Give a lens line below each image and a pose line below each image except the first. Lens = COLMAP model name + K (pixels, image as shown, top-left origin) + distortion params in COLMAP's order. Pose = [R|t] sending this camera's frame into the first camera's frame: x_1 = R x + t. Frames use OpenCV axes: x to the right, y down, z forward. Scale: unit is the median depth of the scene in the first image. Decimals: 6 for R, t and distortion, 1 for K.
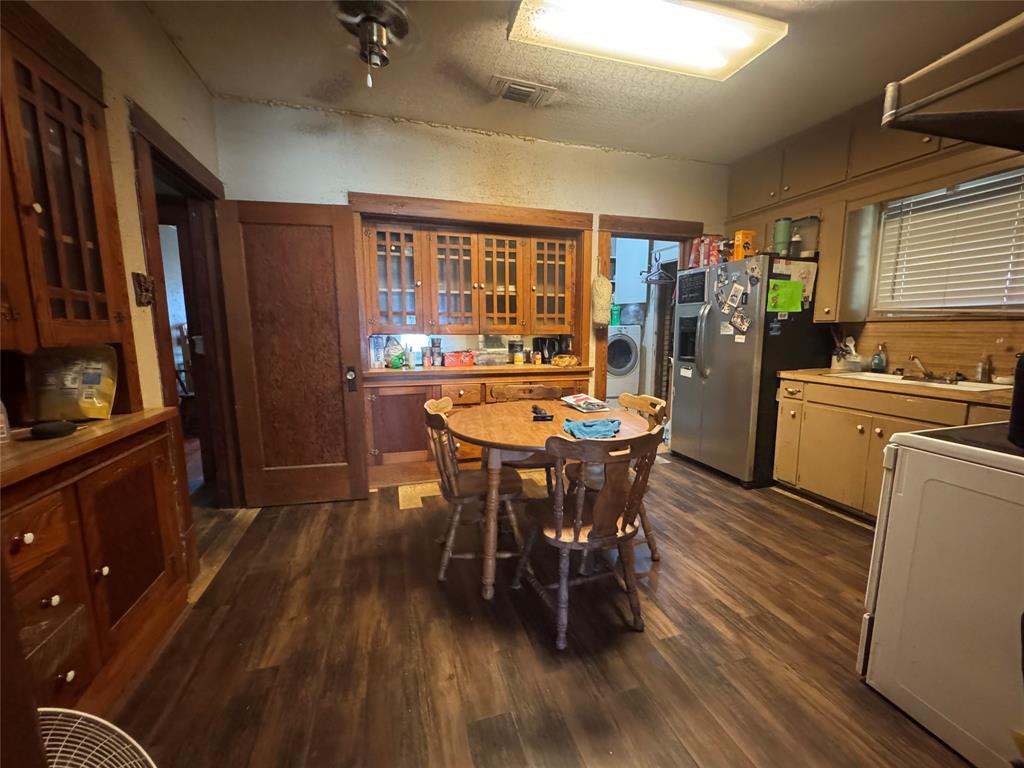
lens RADIAL K [[419.1, 0, 514.0], [0, 419.1, 385.8], [0, 0, 1]] dist [-0.000915, 0.000116]
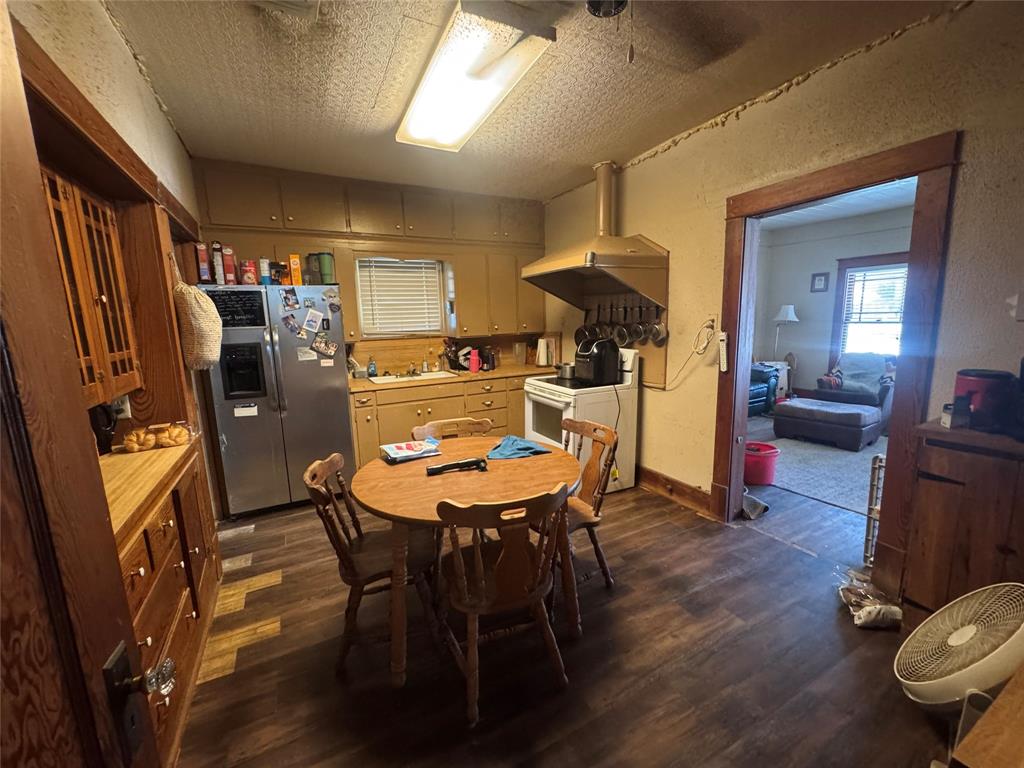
lens RADIAL K [[419.1, 0, 514.0], [0, 419.1, 385.8], [0, 0, 1]] dist [-0.000915, 0.000116]
pose [[-0.205789, -0.151194, 0.966846, -0.570965], [0.156373, 0.970217, 0.185004, -0.178293], [-0.966022, 0.189260, -0.176017, 0.753983]]
